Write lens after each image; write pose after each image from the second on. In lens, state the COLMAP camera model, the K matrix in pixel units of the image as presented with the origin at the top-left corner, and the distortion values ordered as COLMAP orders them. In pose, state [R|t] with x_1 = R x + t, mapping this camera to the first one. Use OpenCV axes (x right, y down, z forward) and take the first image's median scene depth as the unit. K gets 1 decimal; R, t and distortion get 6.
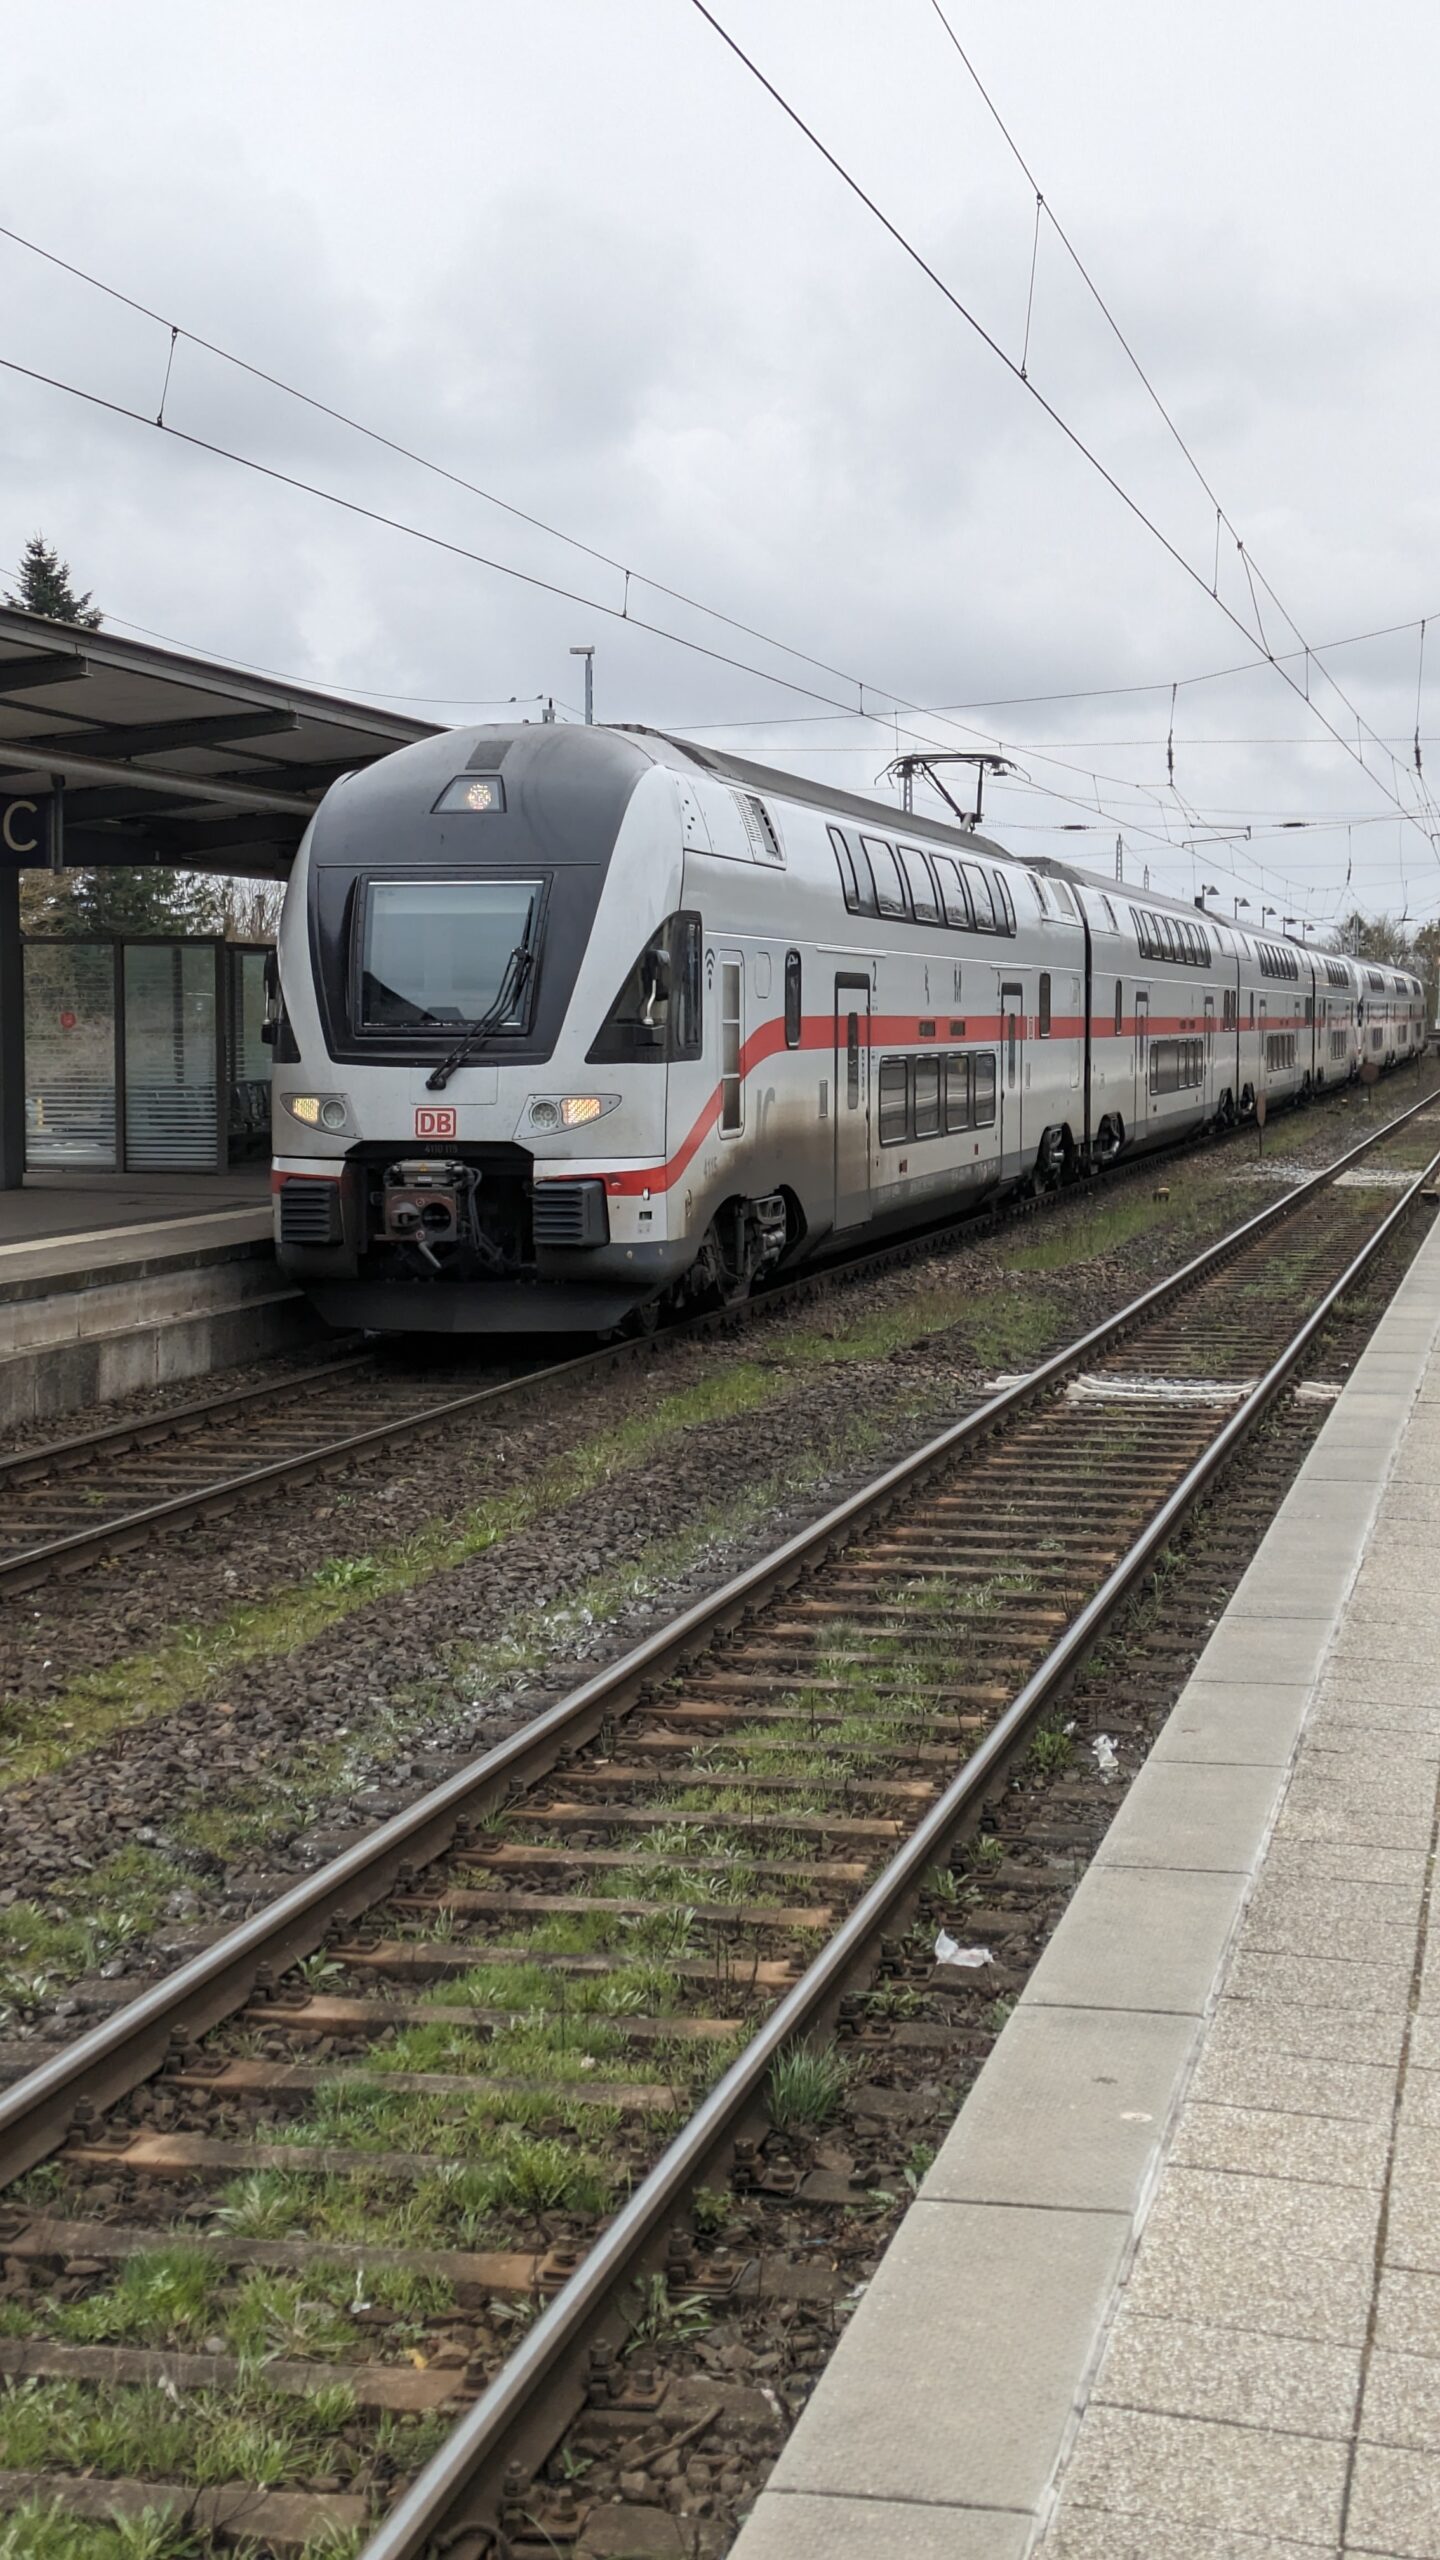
lens RADIAL K [[4292.4, 0, 727.5], [0, 4292.4, 1285.2], [0, 0, 1]] dist [0.358105, 0.000000]
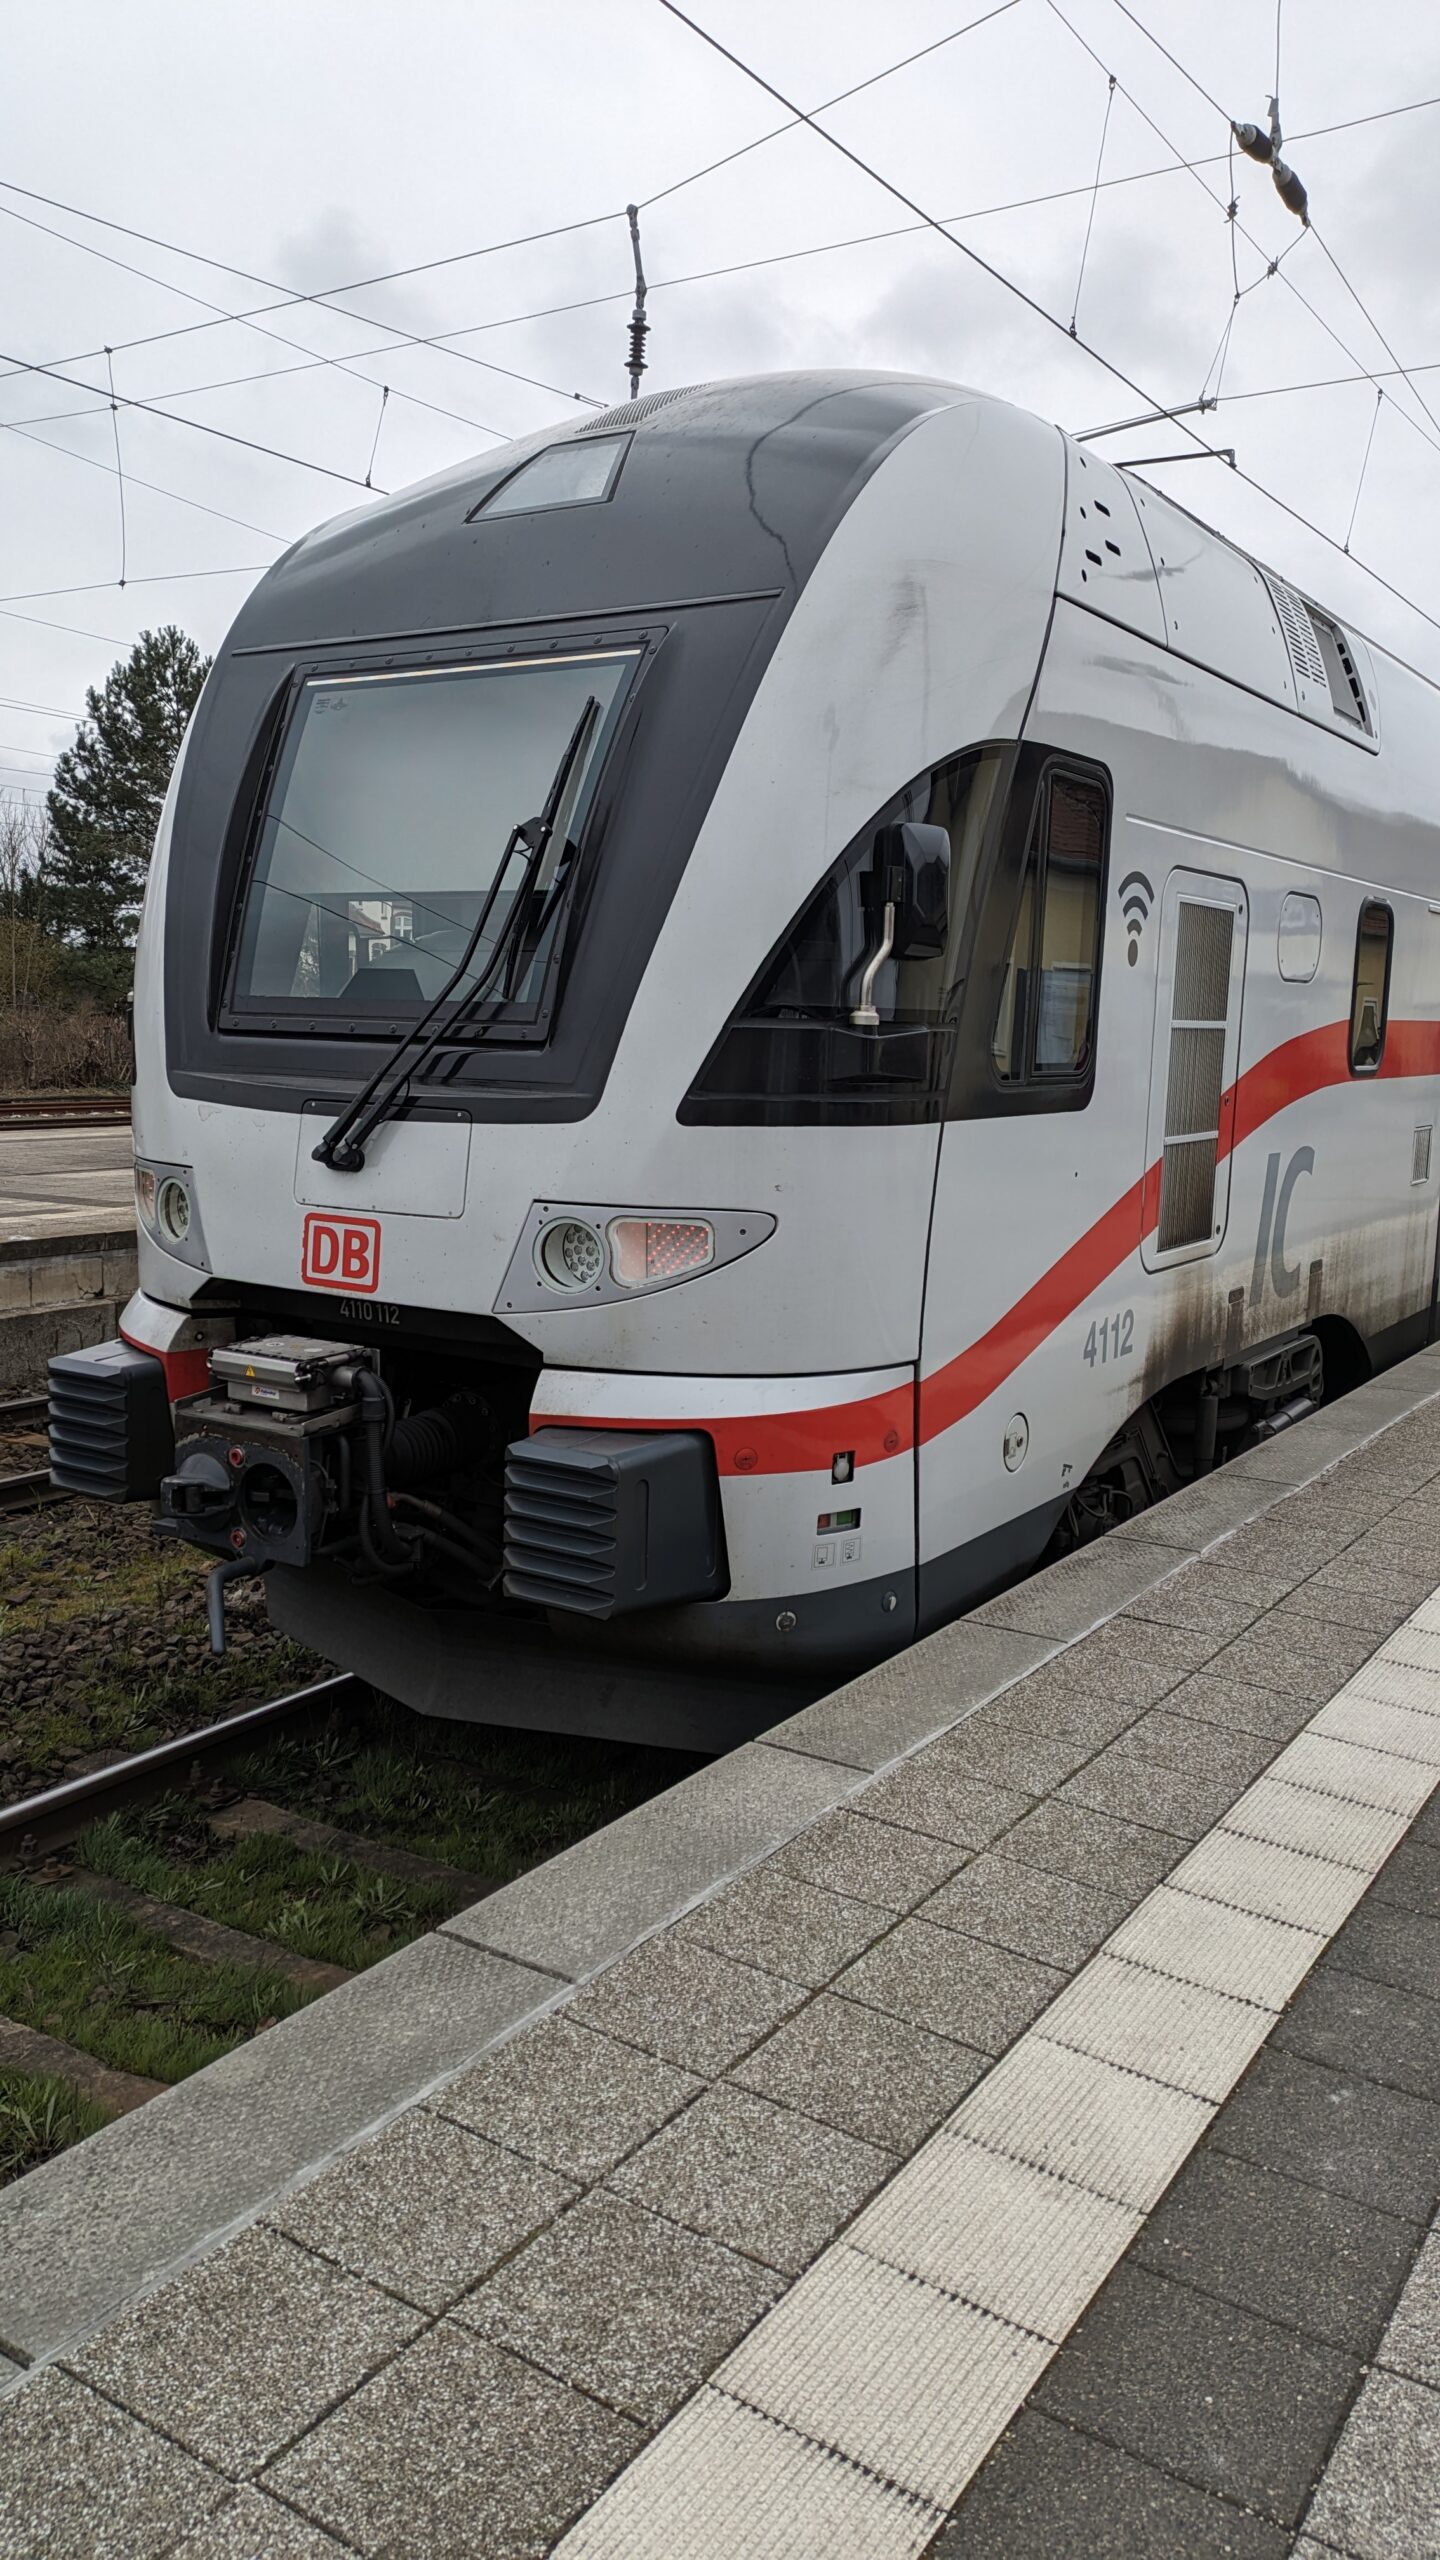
lens RADIAL K [[1890.2, 0, 732.7], [0, 1890.2, 1287.5], [0, 0, 1]] dist [0.057227, -0.007866]
pose [[0.936377, 0.084188, -0.340750, 0.028877], [-0.055515, 0.994112, 0.093058, -0.052351], [0.346578, -0.068221, 0.935537, 0.830322]]
